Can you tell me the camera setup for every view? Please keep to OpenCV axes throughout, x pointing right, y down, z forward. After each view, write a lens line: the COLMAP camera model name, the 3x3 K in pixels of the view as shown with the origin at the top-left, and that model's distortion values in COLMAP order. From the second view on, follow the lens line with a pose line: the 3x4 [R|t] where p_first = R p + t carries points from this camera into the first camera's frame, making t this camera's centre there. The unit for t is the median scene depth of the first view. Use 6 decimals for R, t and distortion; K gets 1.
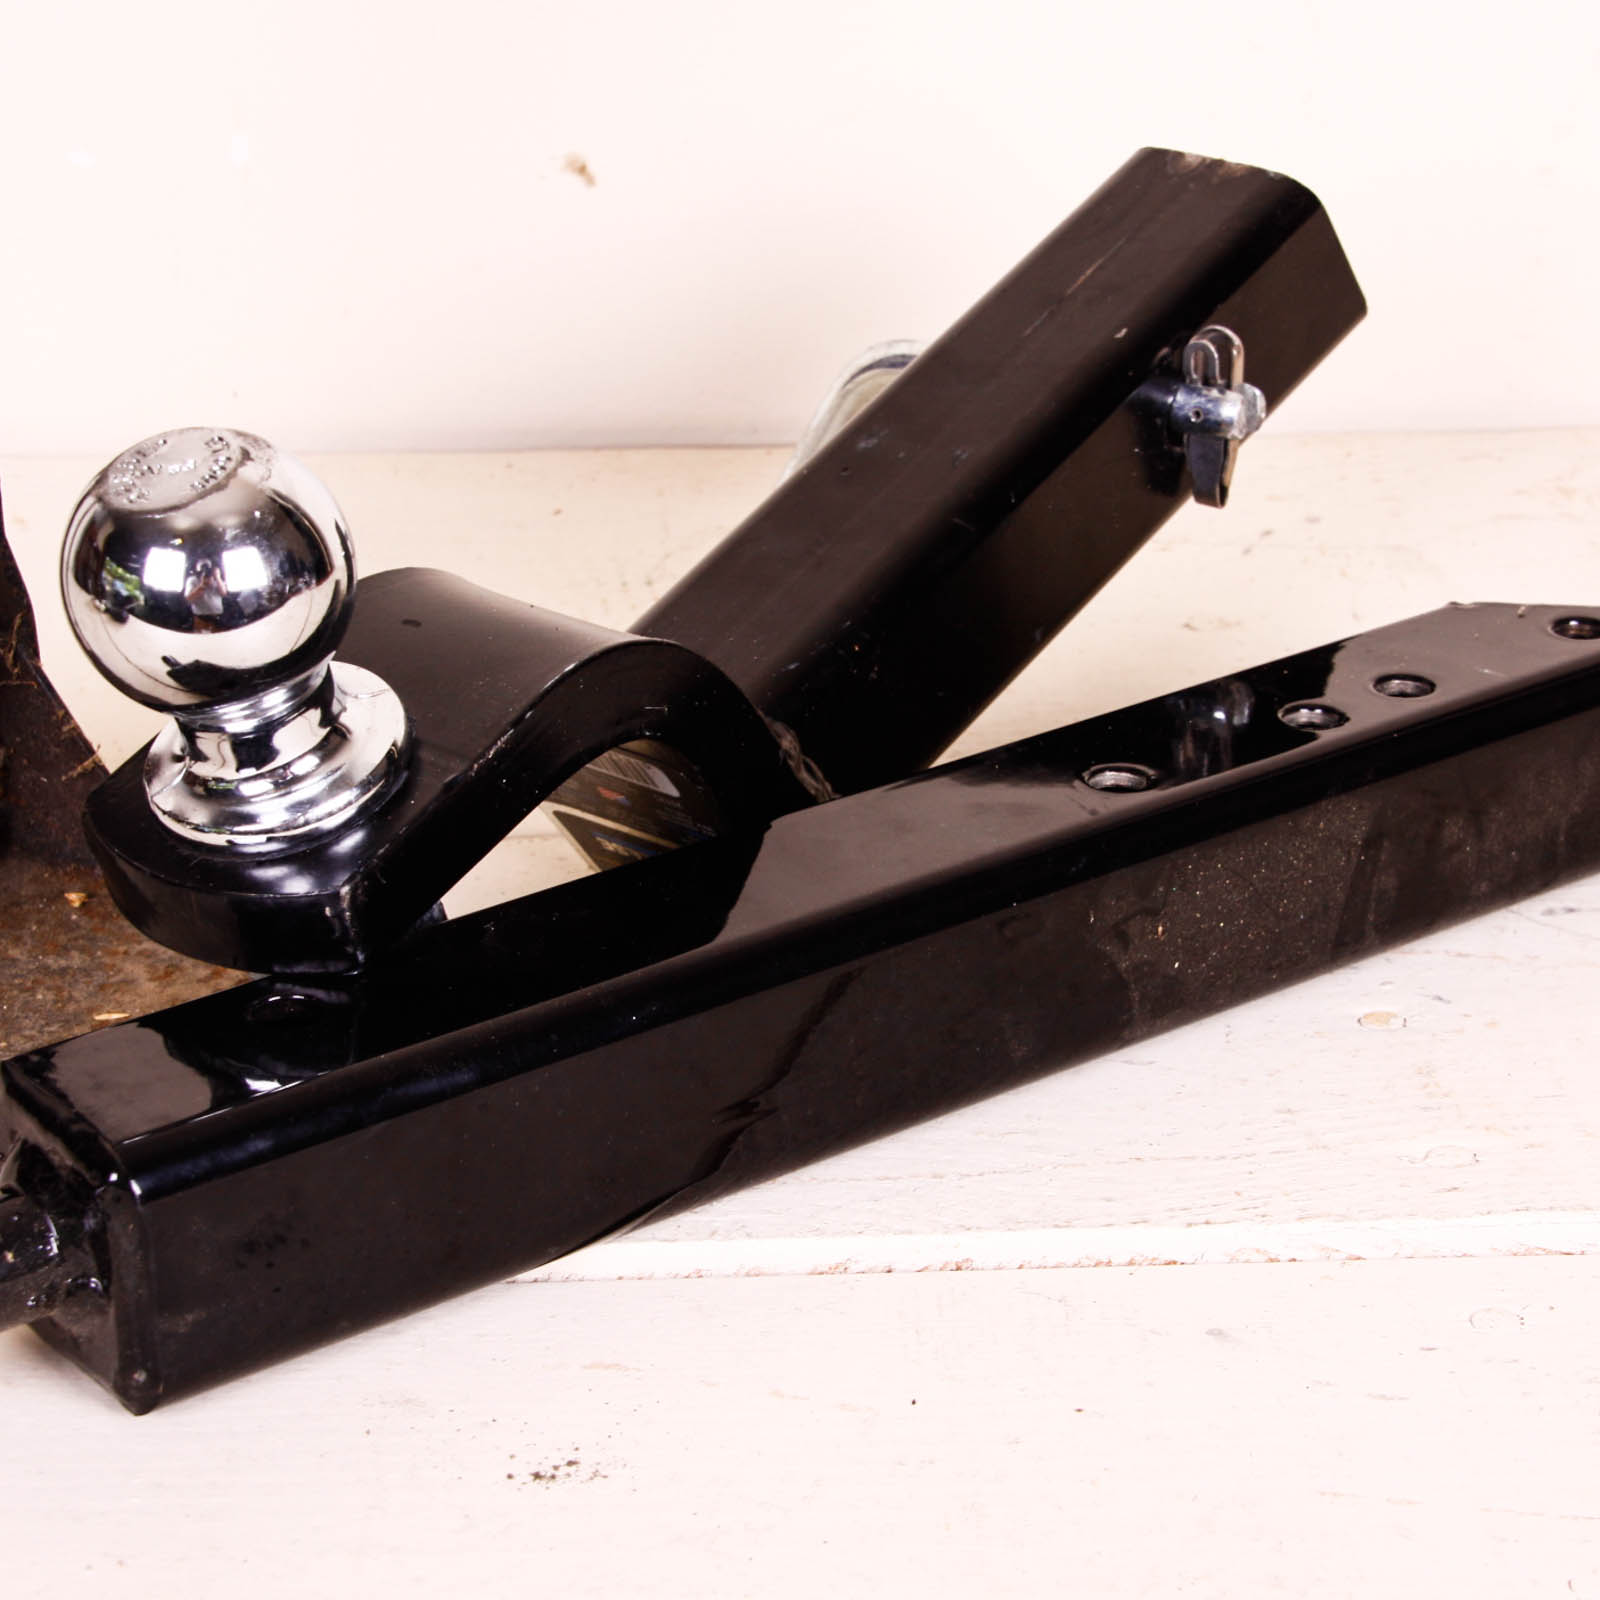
lens RADIAL K [[4448.3, 0, 800.0], [0, 4448.3, 800.0], [0, 0, 1]] dist [0.180157, -0.543744]
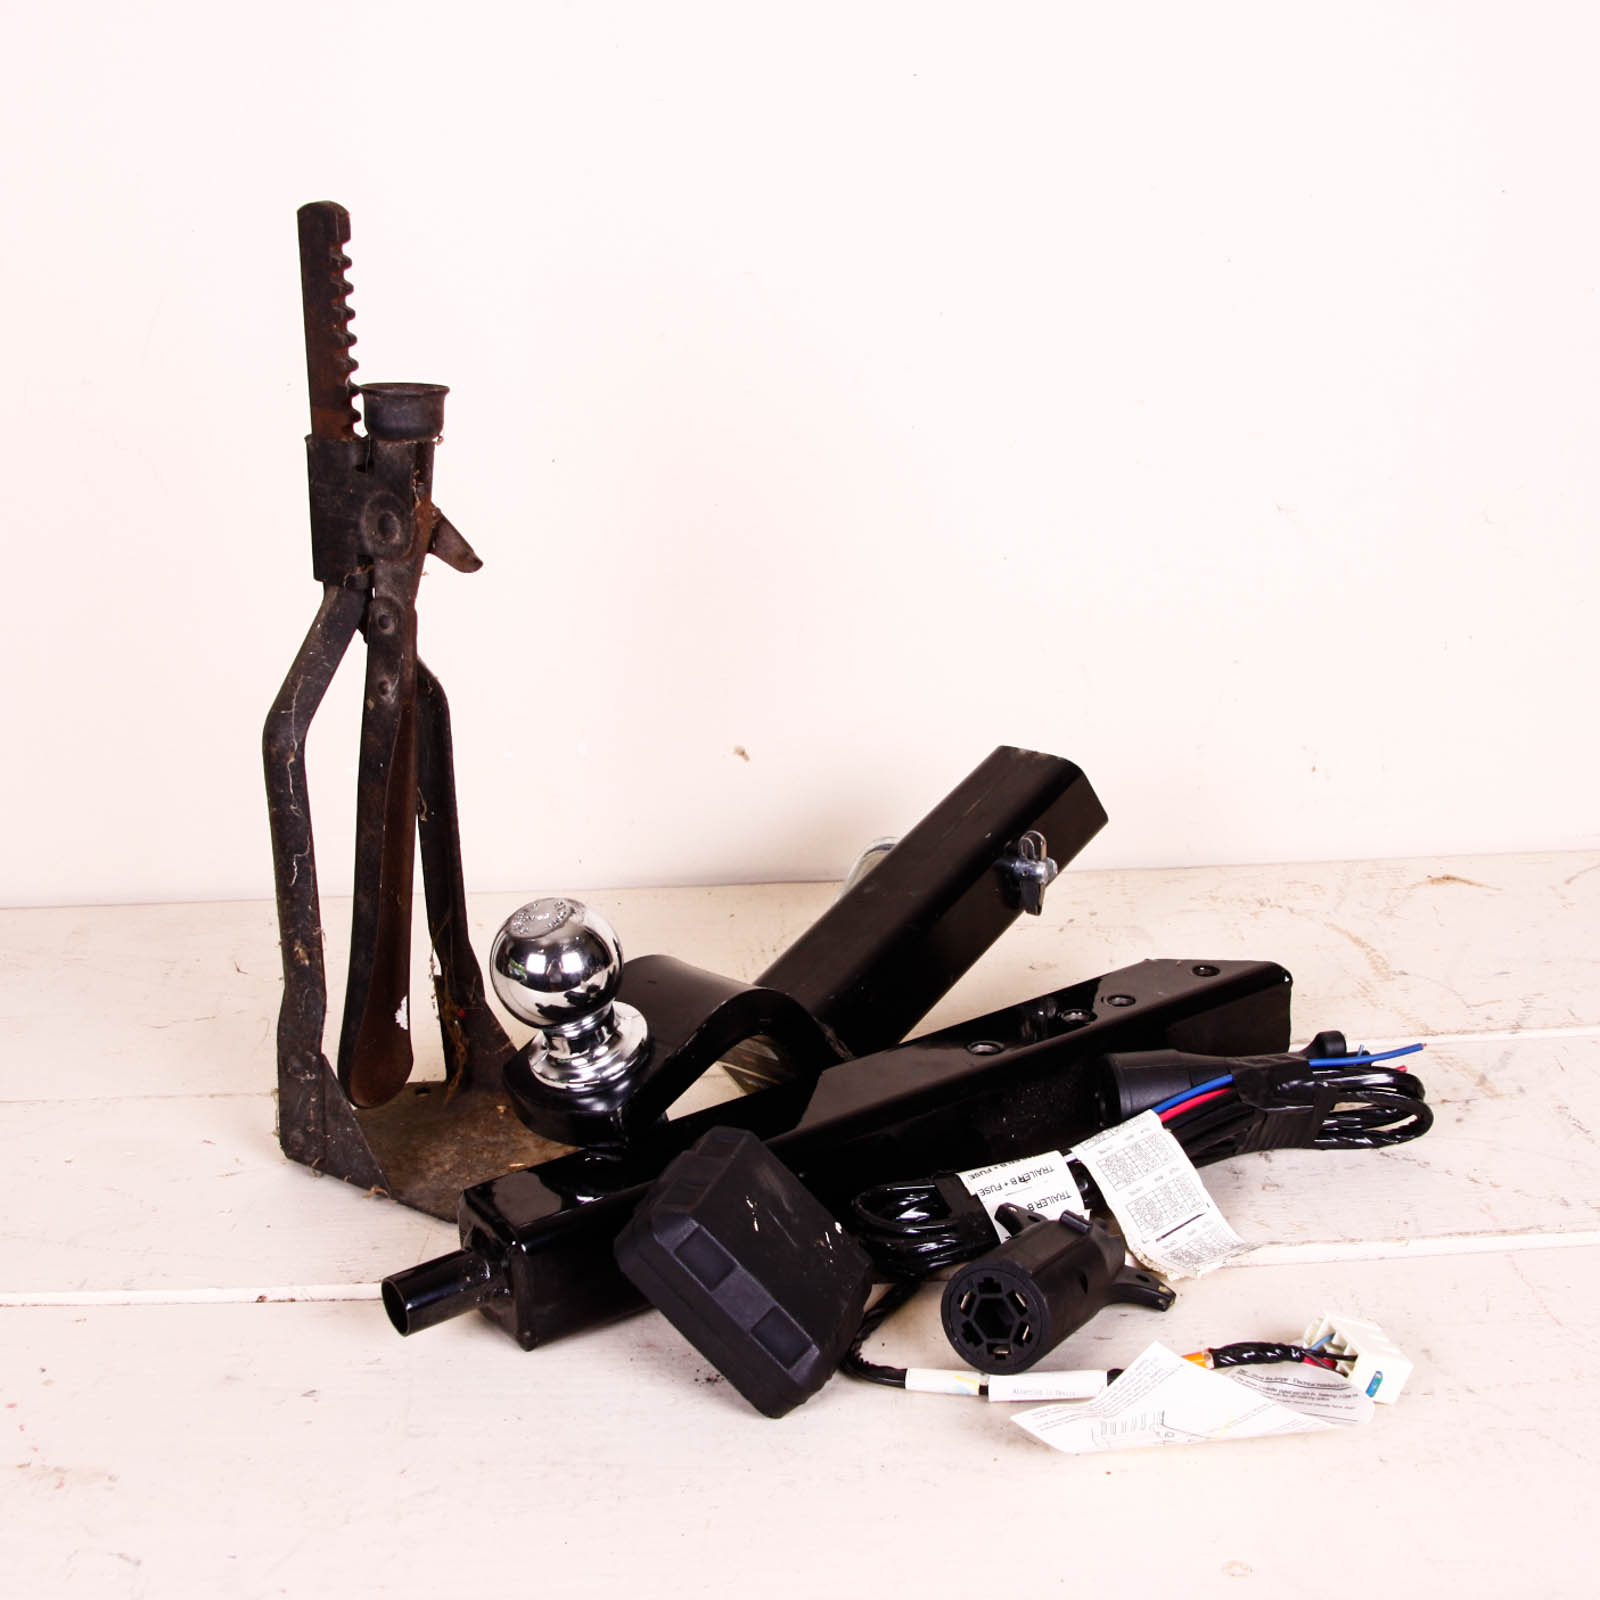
lens RADIAL K [[2318.3, 0, 800.0], [0, 2318.3, 800.0], [0, 0, 1]] dist [-0.136612, -0.001211]
pose [[0.998968, -0.018092, -0.041663, 0.033421], [0.014008, 0.995252, -0.096321, -0.018868], [0.043208, 0.095638, 0.994478, -0.122660]]
